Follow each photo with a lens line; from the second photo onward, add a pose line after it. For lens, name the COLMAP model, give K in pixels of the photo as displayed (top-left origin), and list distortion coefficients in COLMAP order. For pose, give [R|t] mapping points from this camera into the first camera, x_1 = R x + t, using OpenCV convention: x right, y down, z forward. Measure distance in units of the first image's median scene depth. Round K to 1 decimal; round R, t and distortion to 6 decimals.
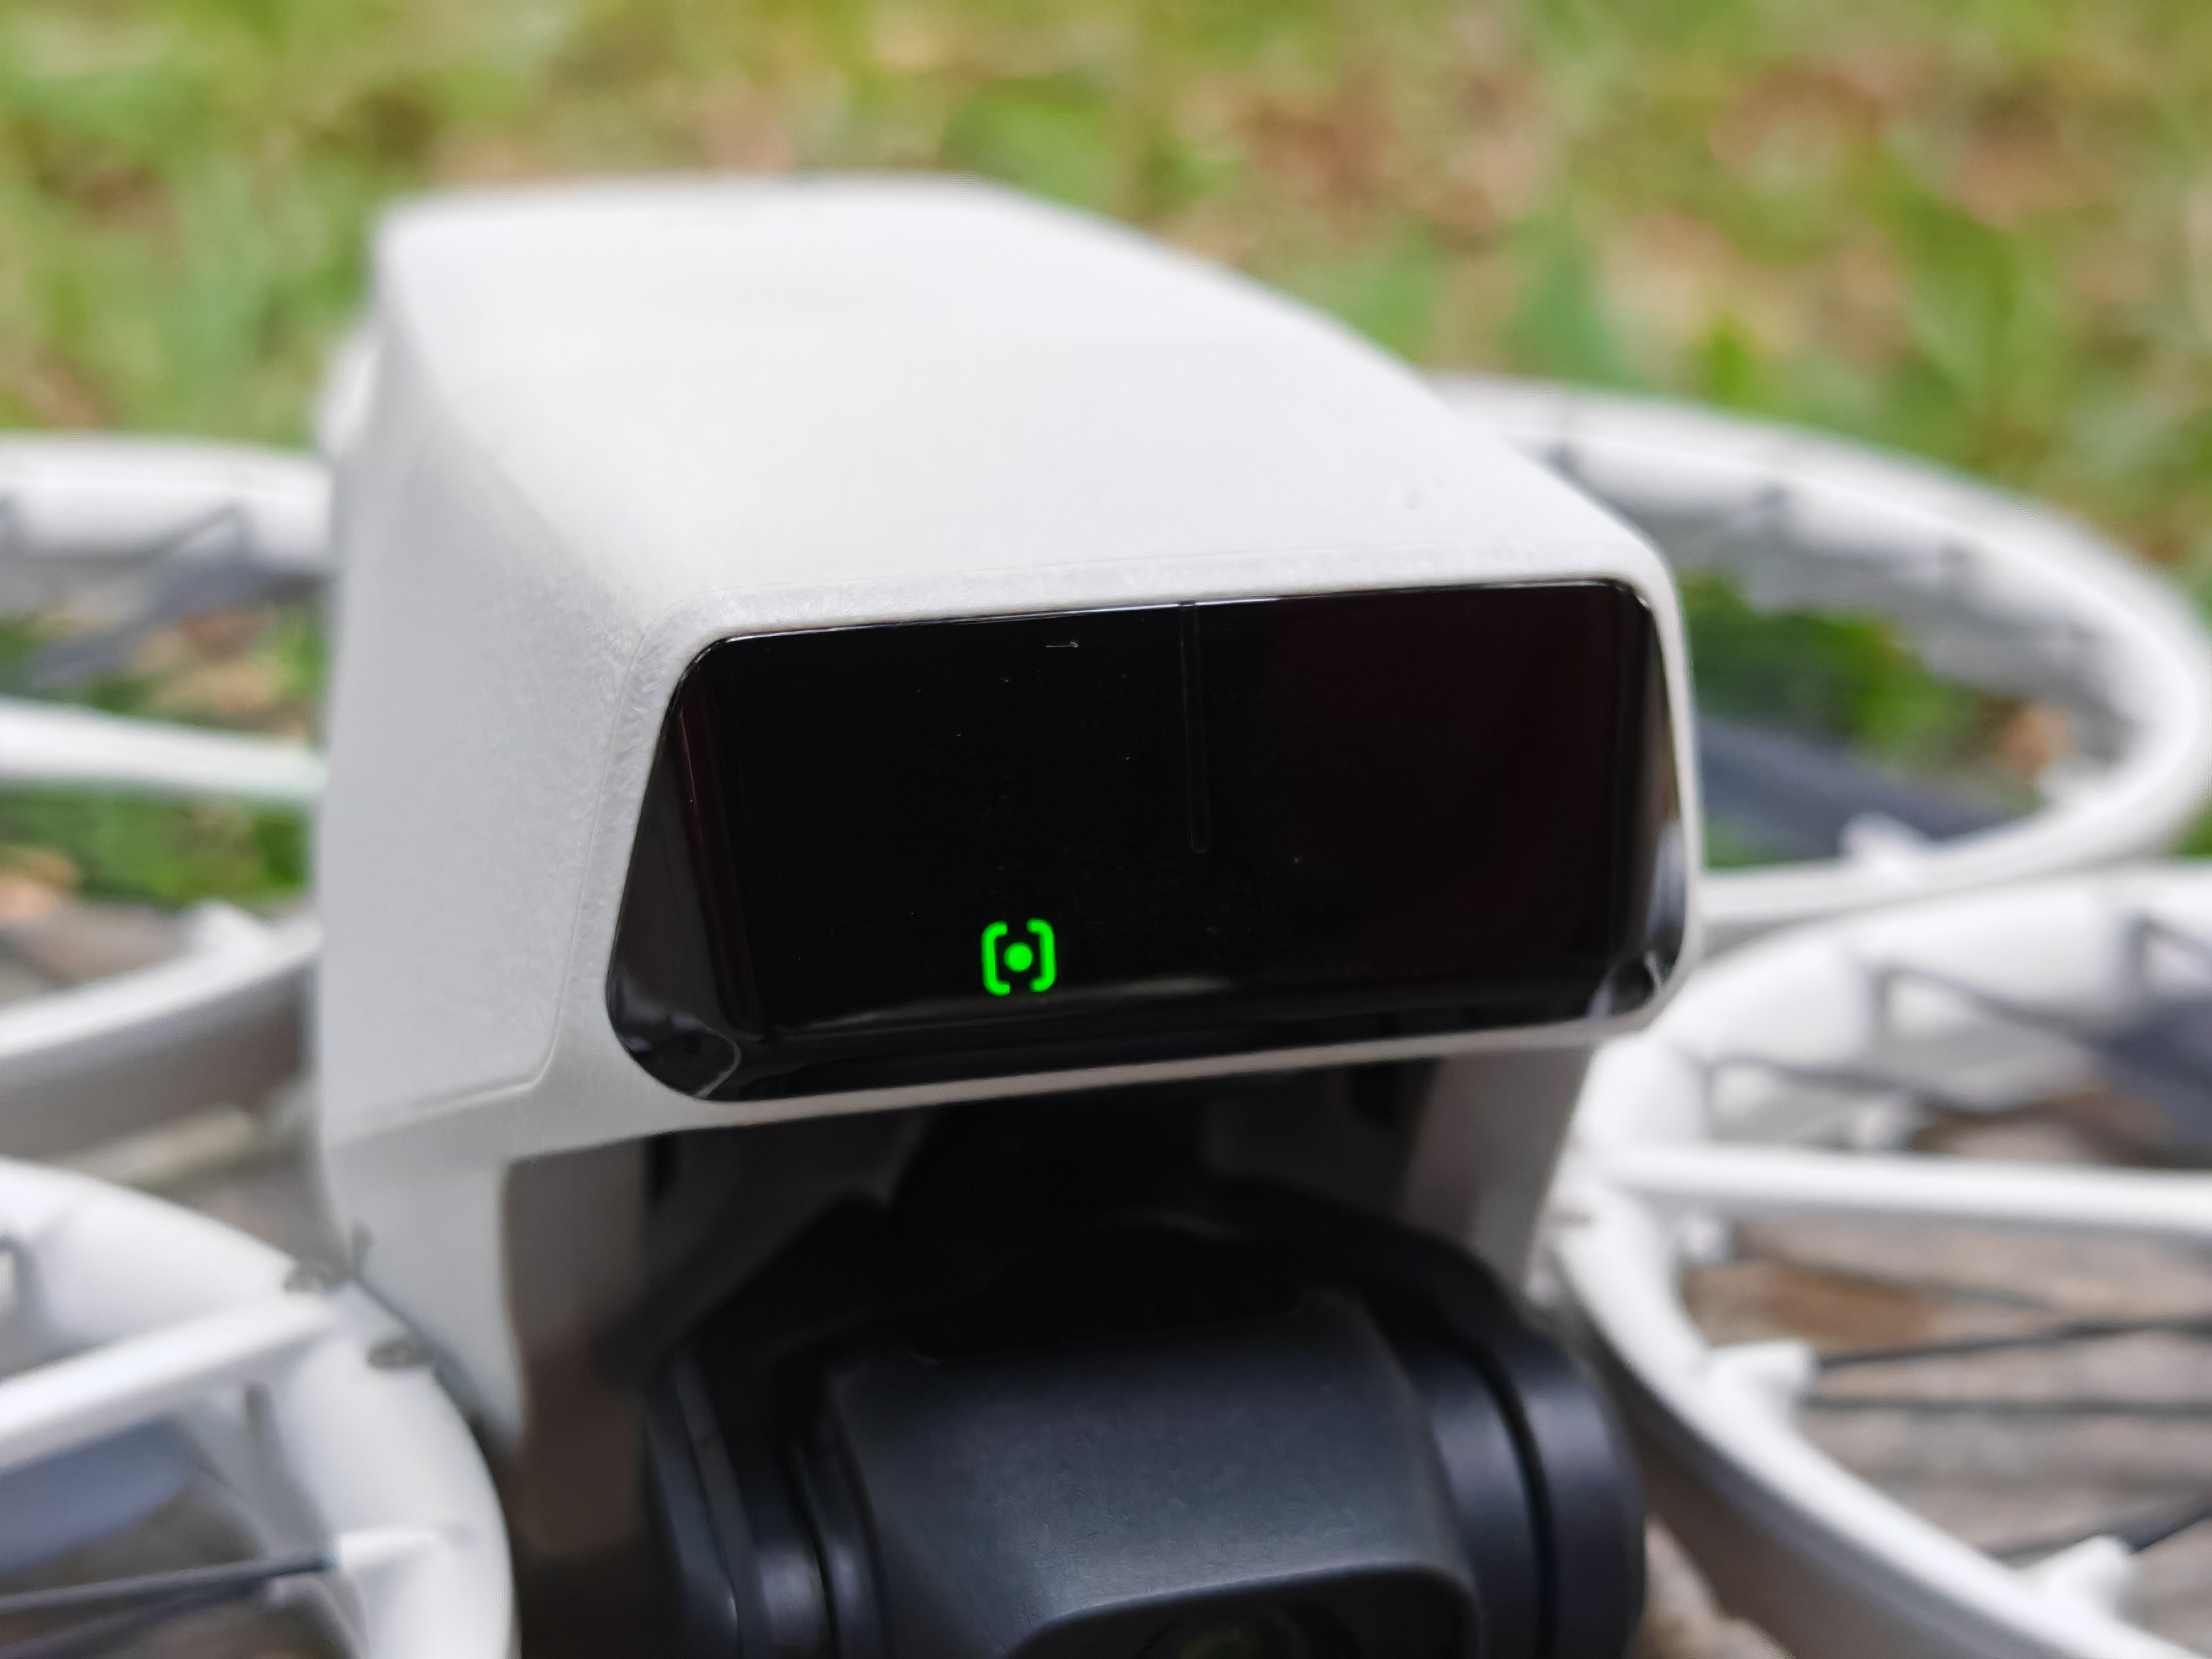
lens RADIAL K [[3699.2, 0, 1106.0], [0, 3699.2, 829.5], [0, 0, 1]] dist [0.578471, -2.449435]
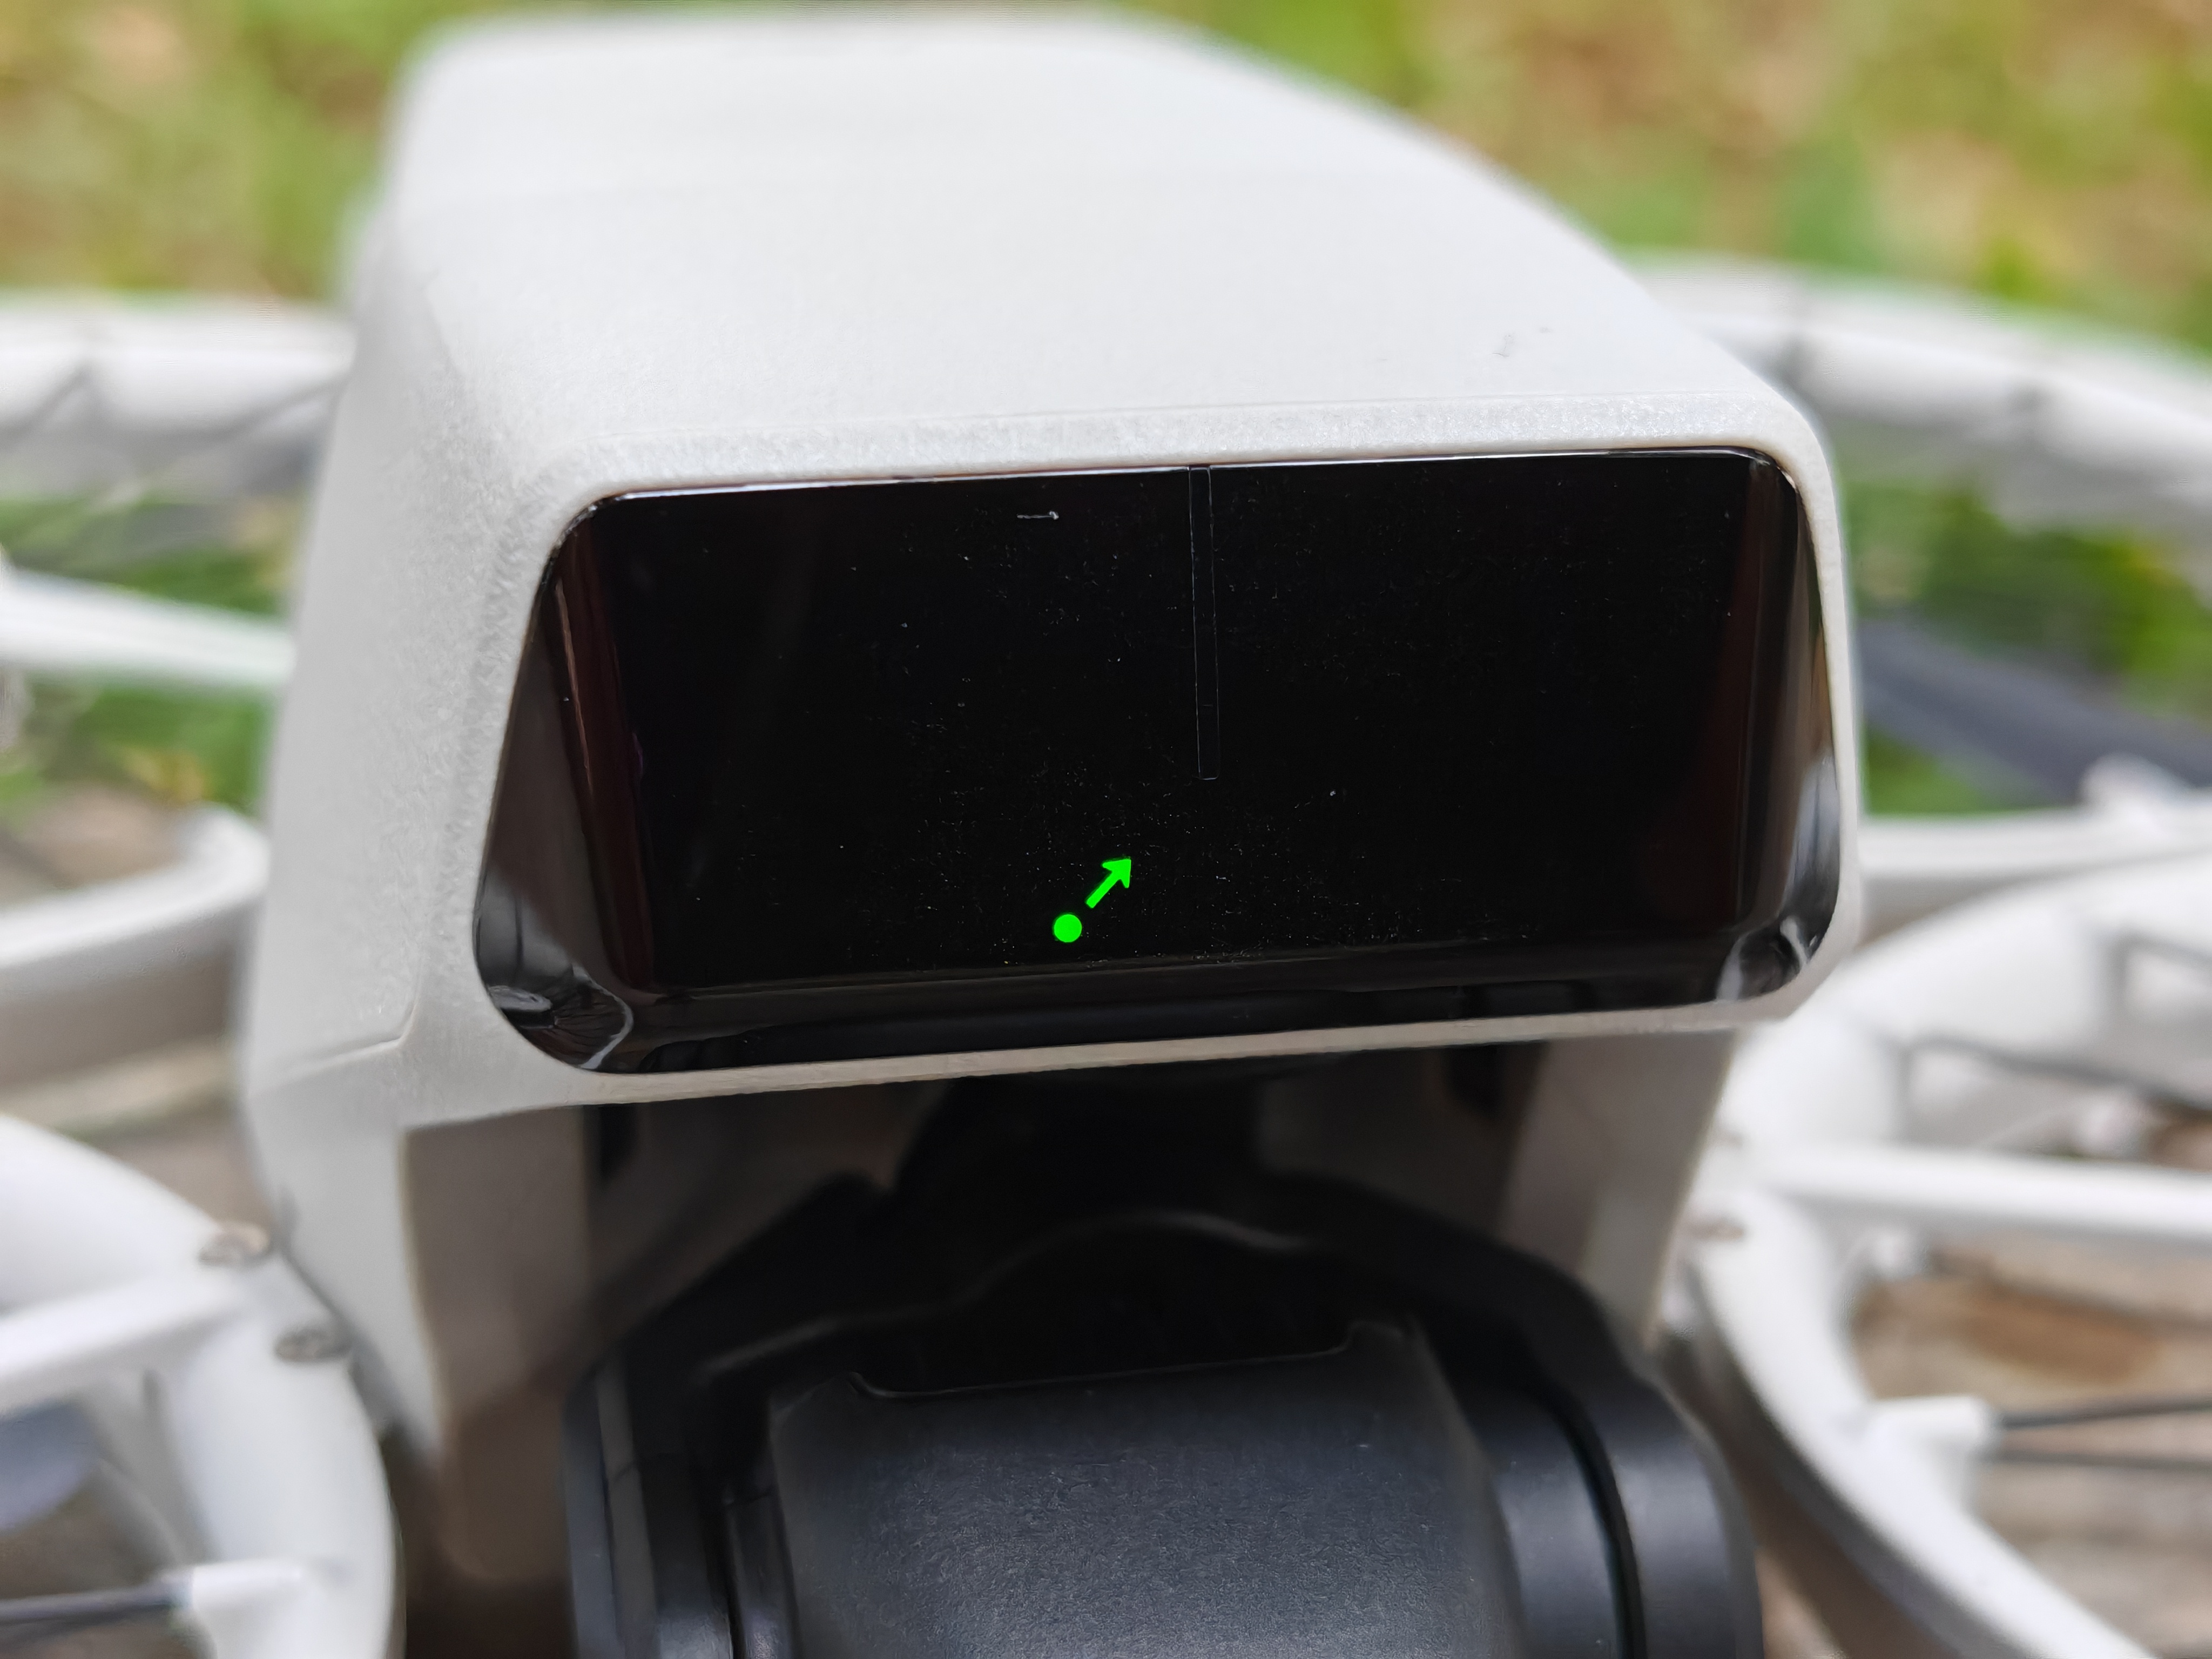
lens RADIAL K [[3774.3, 0, 1065.4], [0, 3774.3, 840.8], [0, 0, 1]] dist [0.515630, -2.485920]
pose [[0.996848, 0.026623, -0.074735, 0.052116], [-0.025106, 0.999461, 0.021162, 0.002413], [0.075258, -0.019219, 0.996979, 0.171866]]
